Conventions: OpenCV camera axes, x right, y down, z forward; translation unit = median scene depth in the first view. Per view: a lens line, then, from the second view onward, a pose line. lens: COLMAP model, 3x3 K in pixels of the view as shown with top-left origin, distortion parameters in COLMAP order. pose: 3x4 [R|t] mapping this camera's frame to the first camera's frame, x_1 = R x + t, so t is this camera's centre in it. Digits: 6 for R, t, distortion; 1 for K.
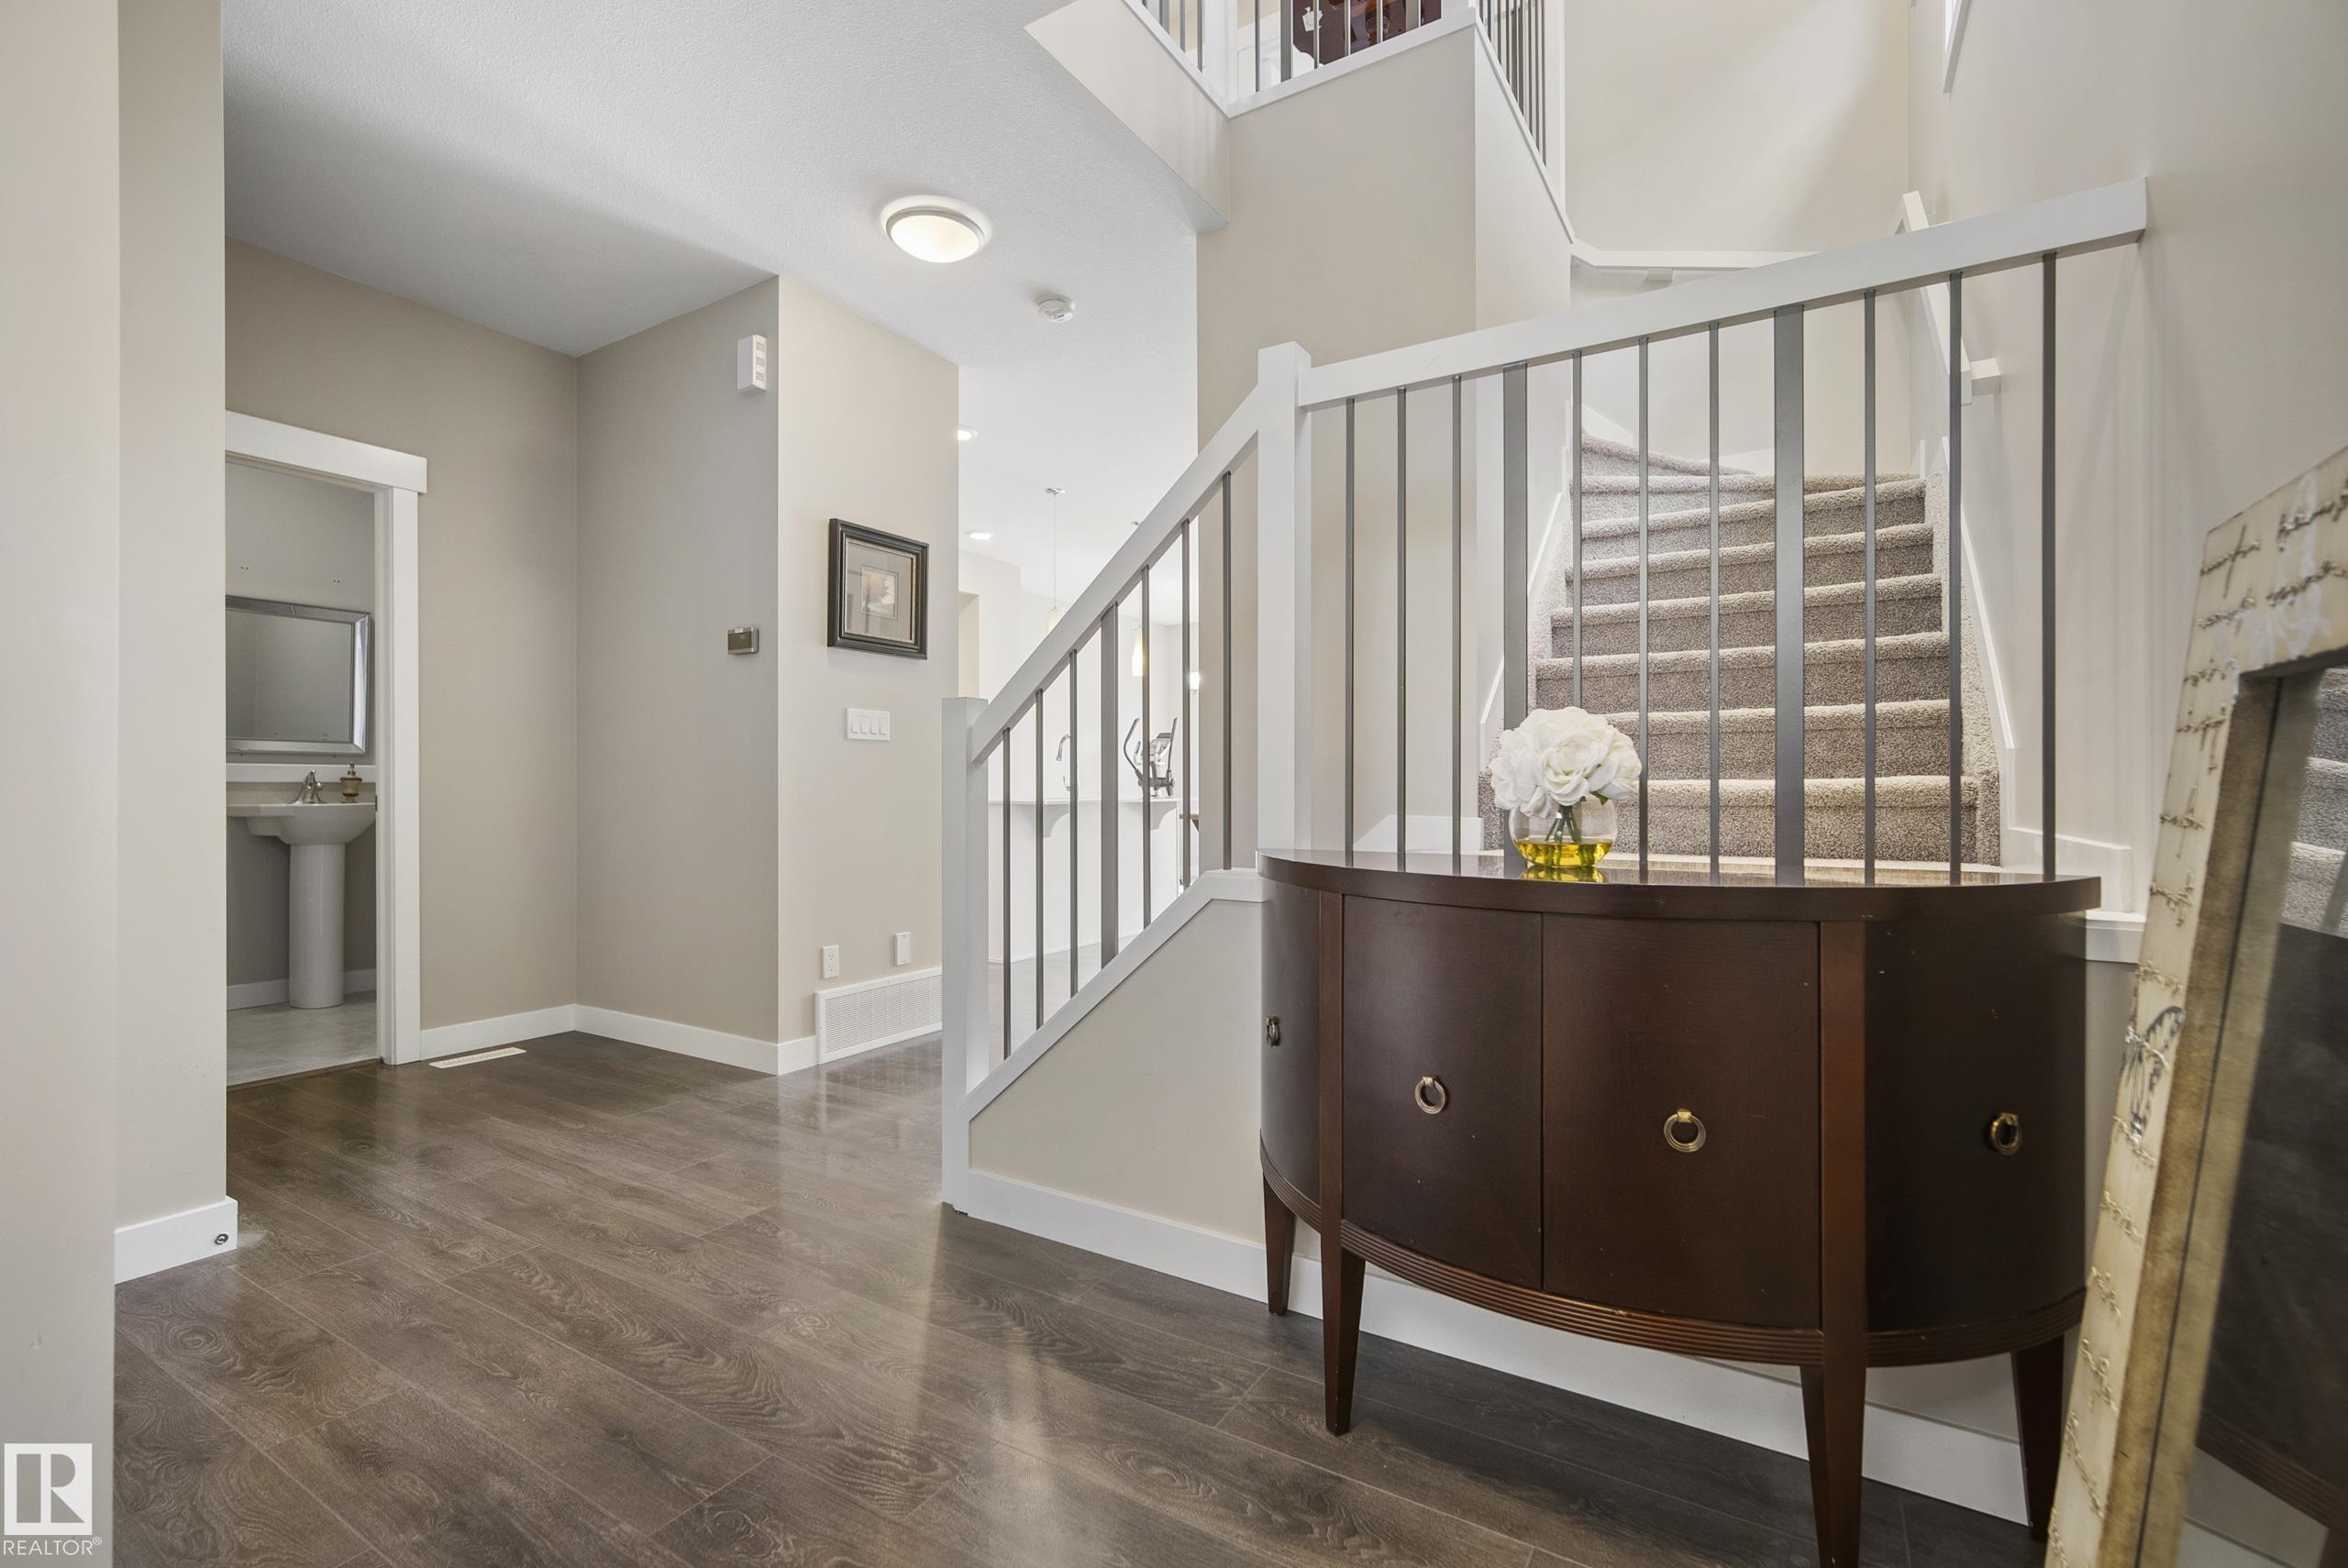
lens RADIAL K [[1027.3, 0, 1171.6], [0, 1027.3, 791.2], [0, 0, 1]] dist [-0.016704, 0.006226]
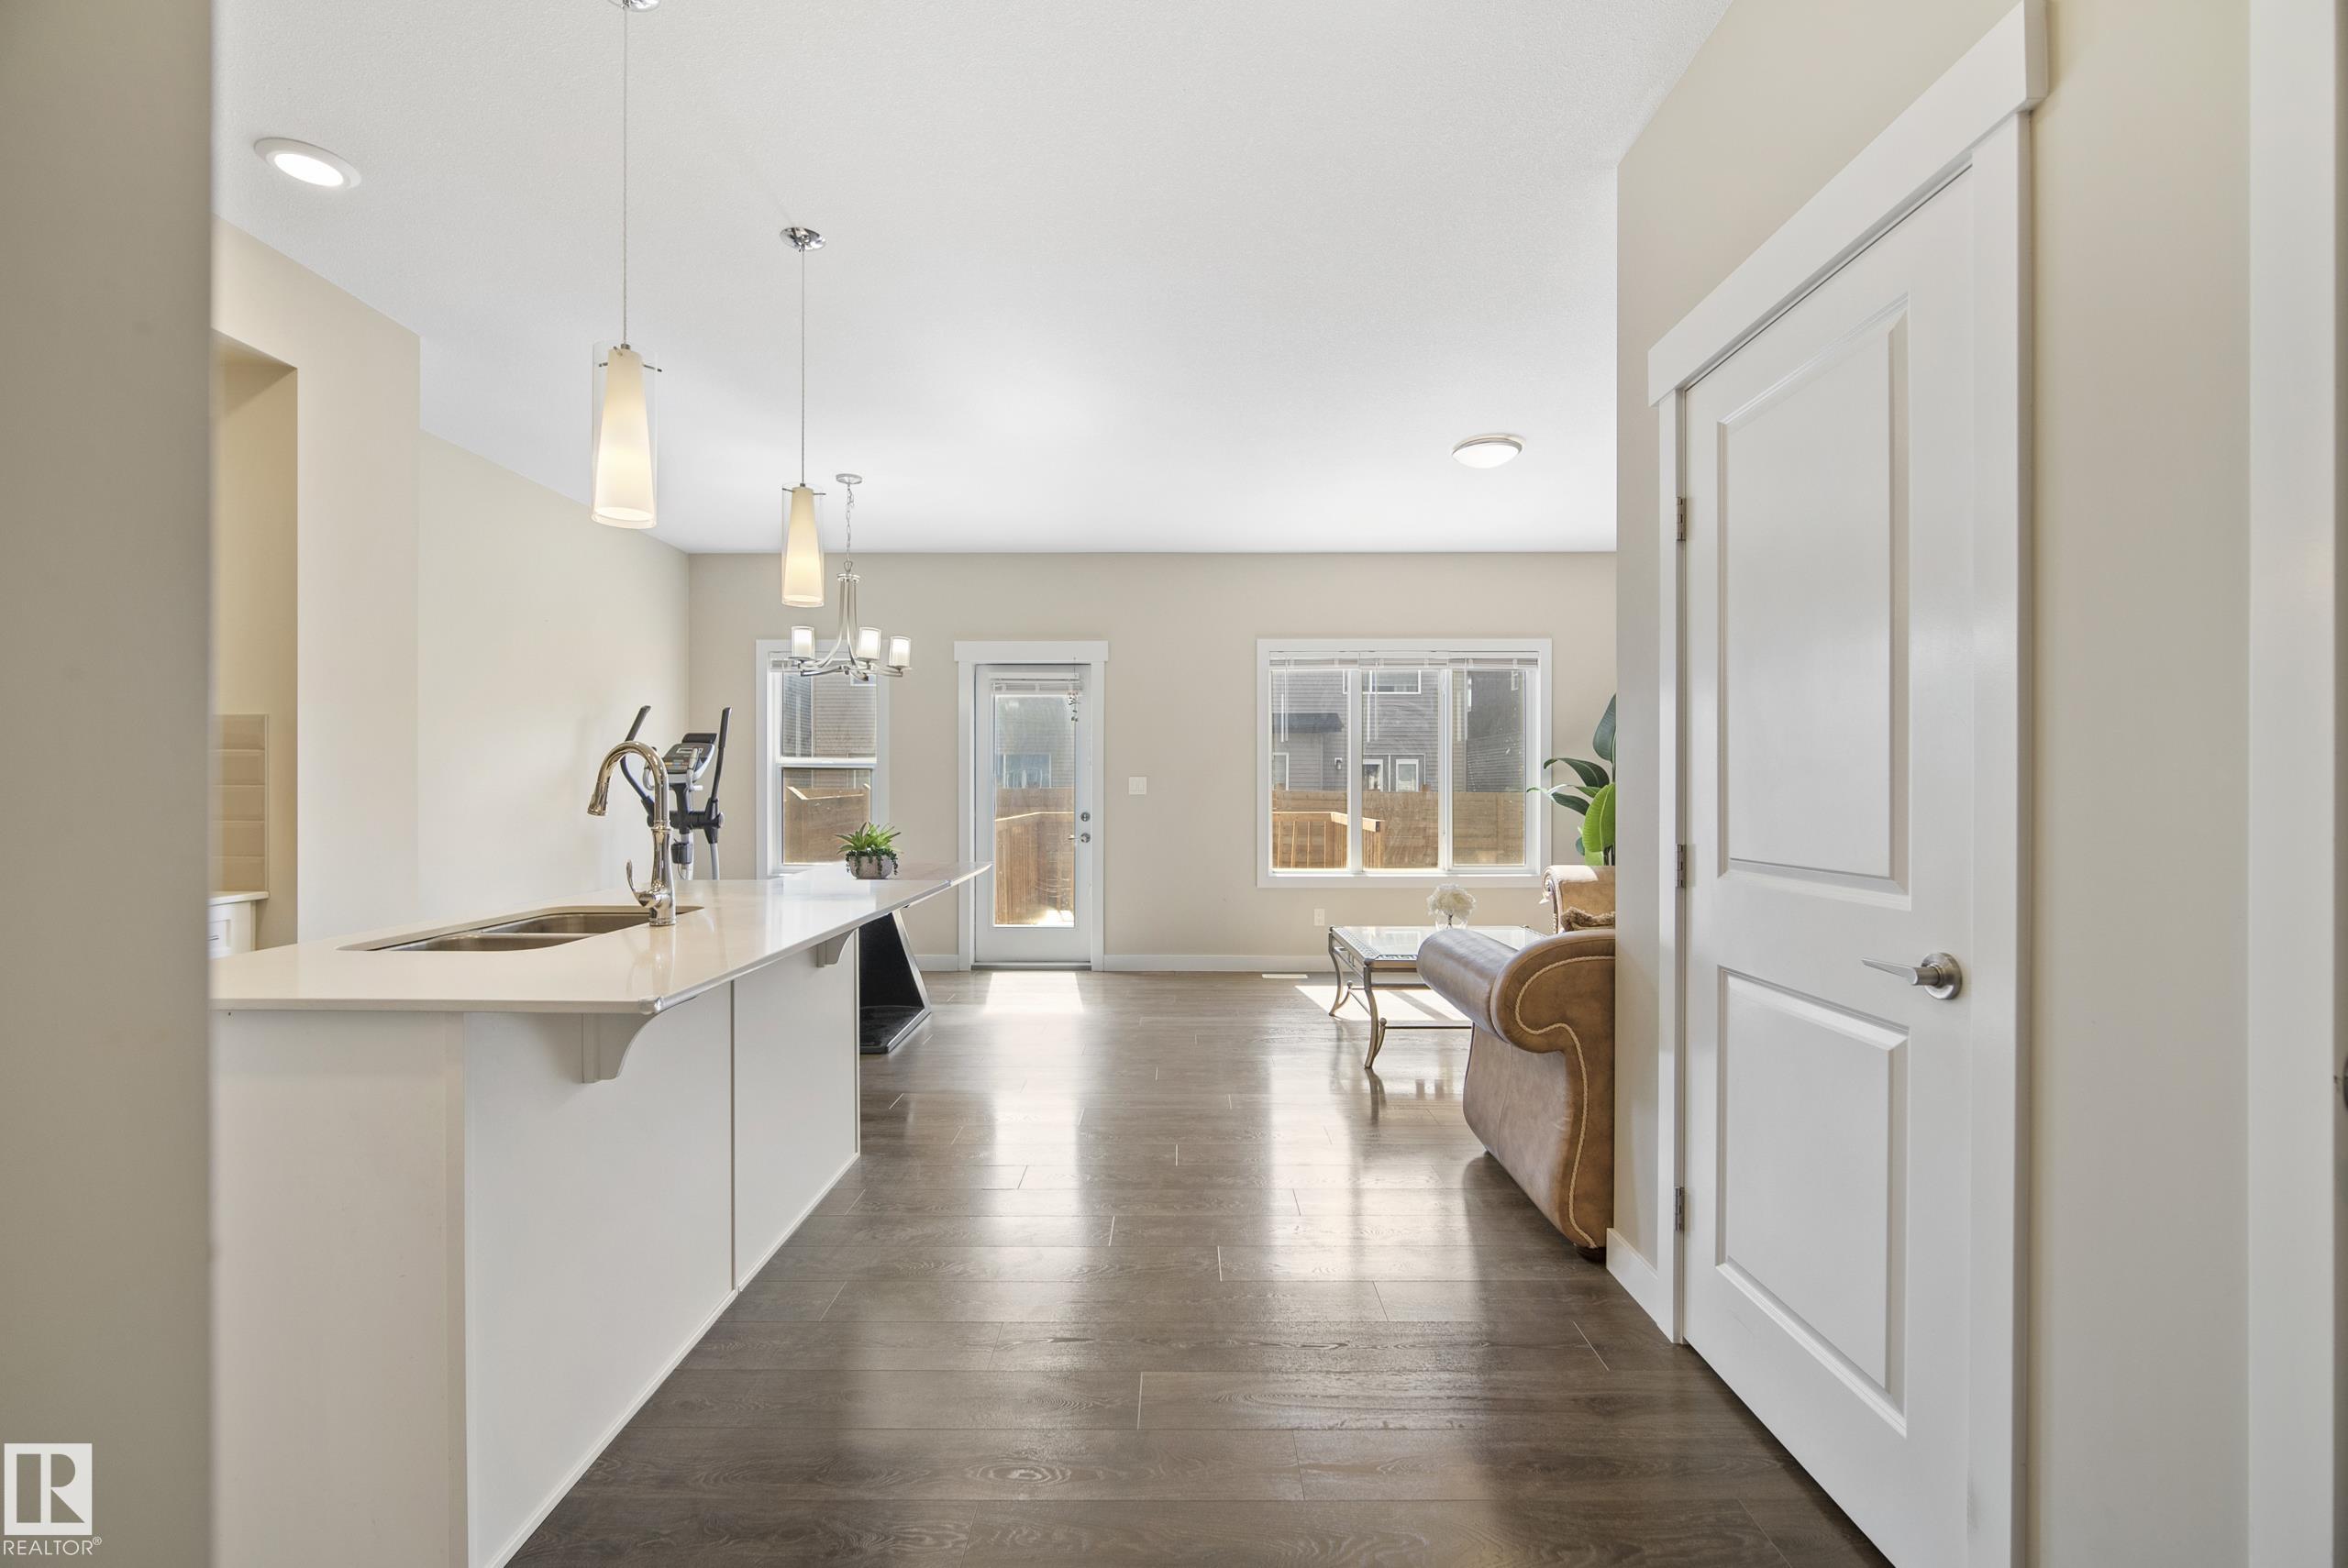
lens RADIAL K [[1022.4, 0, 1170.9], [0, 1022.4, 794.5], [0, 0, 1]] dist [-0.010211, 0.000514]
pose [[0.854400, -0.002731, 0.519608, -0.105579], [0.001331, 0.999994, 0.003068, -0.032567], [-0.519614, -0.001930, 0.854399, 0.520117]]
